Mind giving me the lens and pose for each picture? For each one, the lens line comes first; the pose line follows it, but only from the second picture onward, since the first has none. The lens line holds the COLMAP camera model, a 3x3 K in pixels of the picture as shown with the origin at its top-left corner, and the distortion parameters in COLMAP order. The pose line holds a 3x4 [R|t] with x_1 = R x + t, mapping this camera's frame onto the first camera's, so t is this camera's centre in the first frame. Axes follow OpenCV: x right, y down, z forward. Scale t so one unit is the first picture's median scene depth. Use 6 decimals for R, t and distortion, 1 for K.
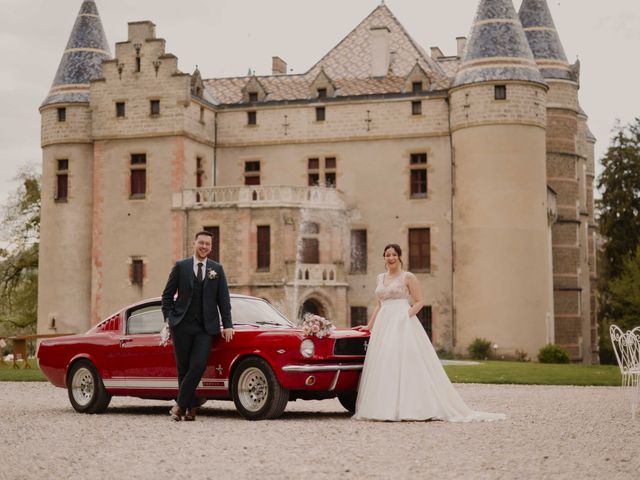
lens RADIAL K [[1325.2, 0, 354.9], [0, 1325.2, 175.8], [0, 0, 1]] dist [-0.020988, 0.000000]
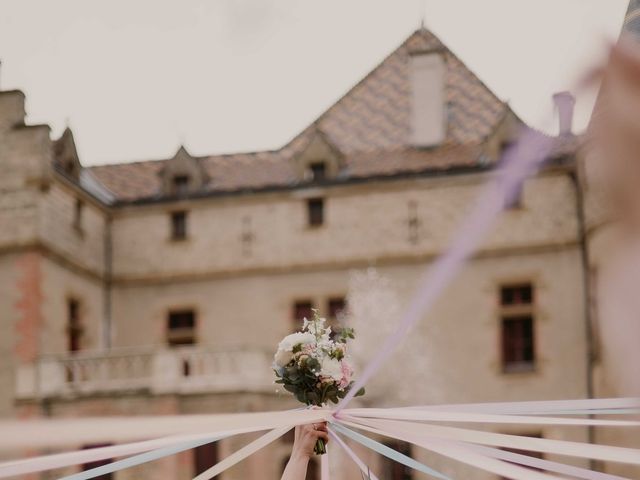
lens RADIAL K [[1752.2, 0, 316.2], [0, 1752.2, 245.3], [0, 0, 1]] dist [-0.060538, 0.000000]
pose [[0.999687, -0.024858, 0.002880, -0.028353], [0.025021, 0.991165, -0.130250, 0.052032], [0.000384, 0.130281, 0.991477, 0.348026]]
